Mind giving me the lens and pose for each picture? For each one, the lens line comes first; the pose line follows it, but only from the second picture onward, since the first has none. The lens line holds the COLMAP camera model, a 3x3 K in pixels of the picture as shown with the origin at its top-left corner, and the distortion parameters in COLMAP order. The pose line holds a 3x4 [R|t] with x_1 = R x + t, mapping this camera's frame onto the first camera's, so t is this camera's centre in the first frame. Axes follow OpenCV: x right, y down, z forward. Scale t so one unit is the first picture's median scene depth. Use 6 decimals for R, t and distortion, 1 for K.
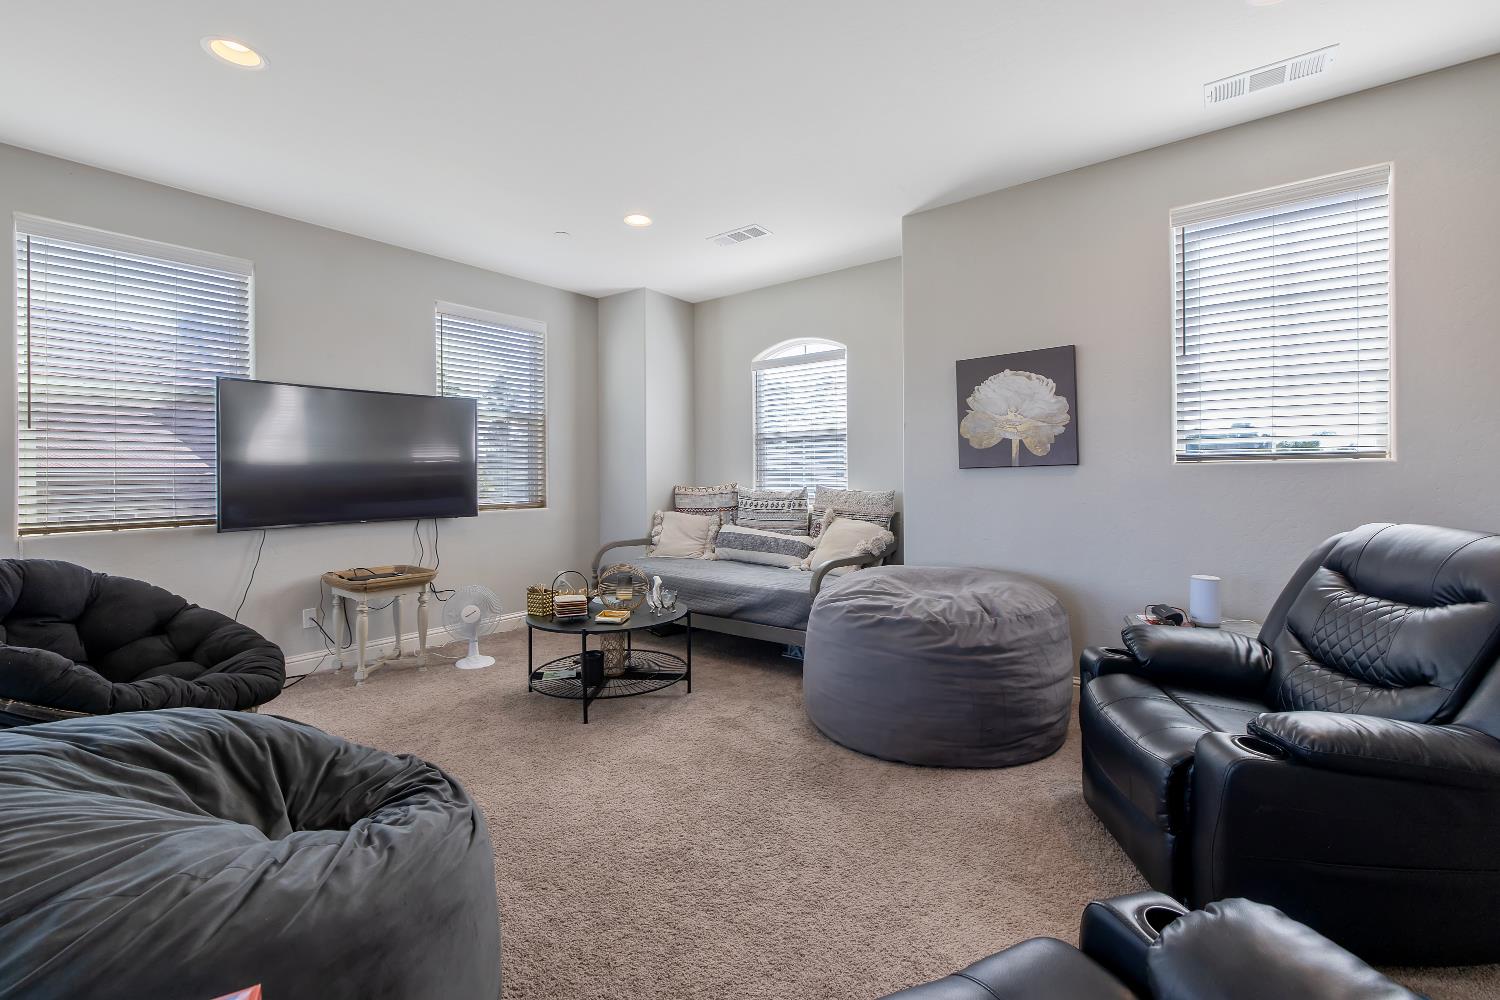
lens RADIAL K [[645.3, 0, 750.3], [0, 645.3, 487.6], [0, 0, 1]] dist [0.001064, 0.000049]
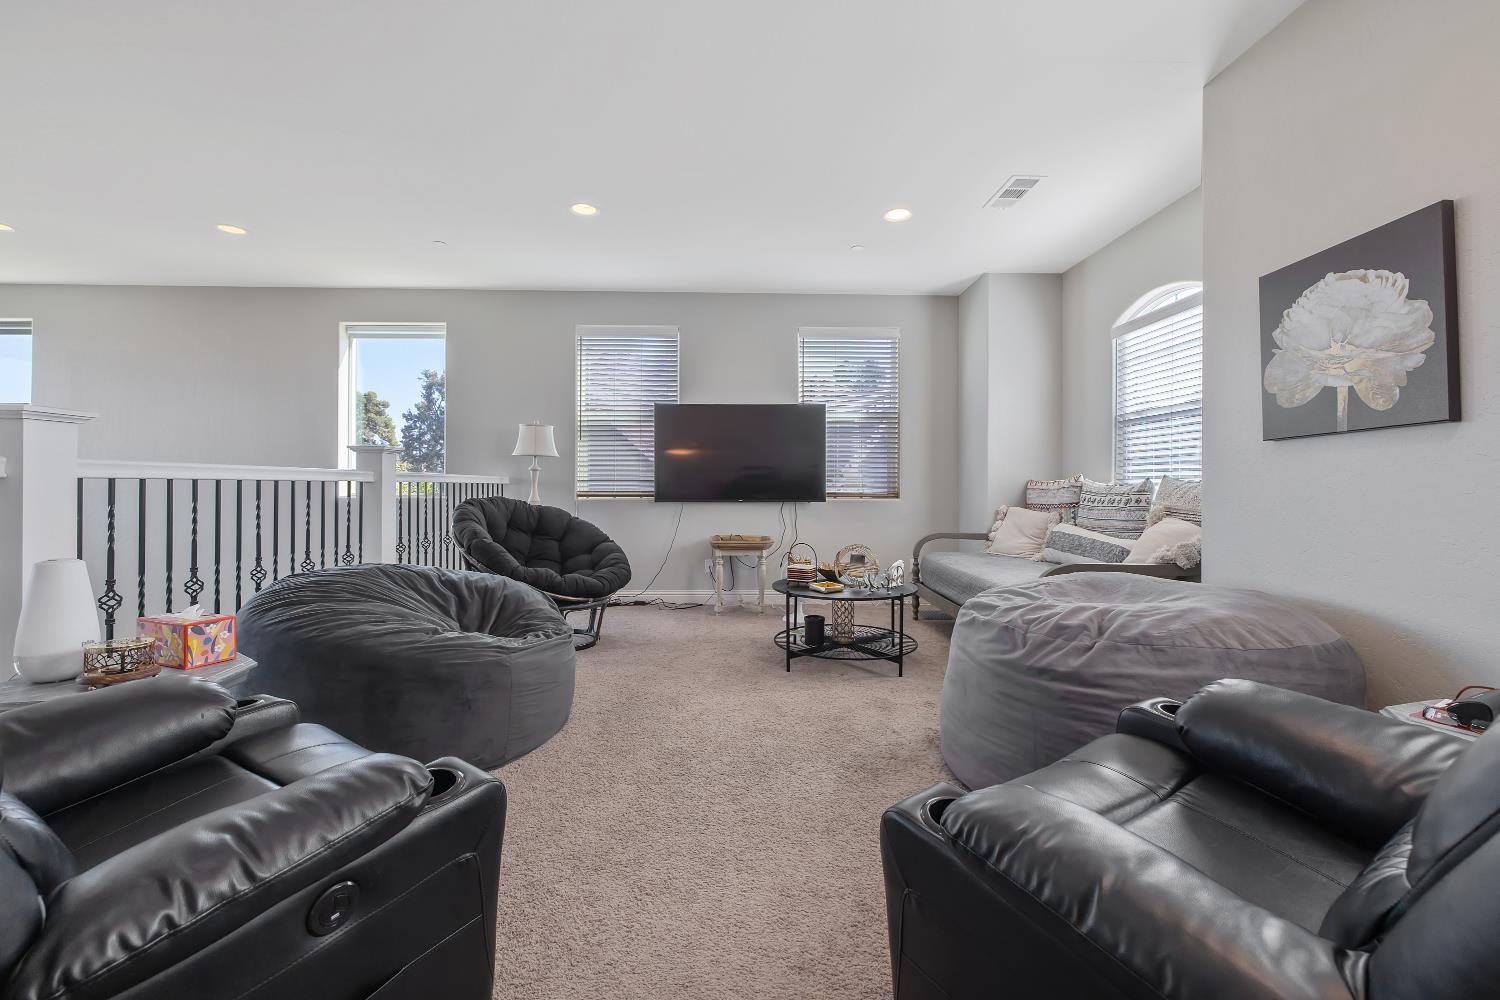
lens RADIAL K [[637.7, 0, 750.0], [0, 637.7, 500.0], [0, 0, 1]] dist [0.000540, 0.000009]
pose [[0.622816, 0.026599, -0.781916, 0.446479], [-0.025011, 0.999588, 0.014082, 0.030325], [0.781968, 0.010786, 0.623225, 0.166852]]
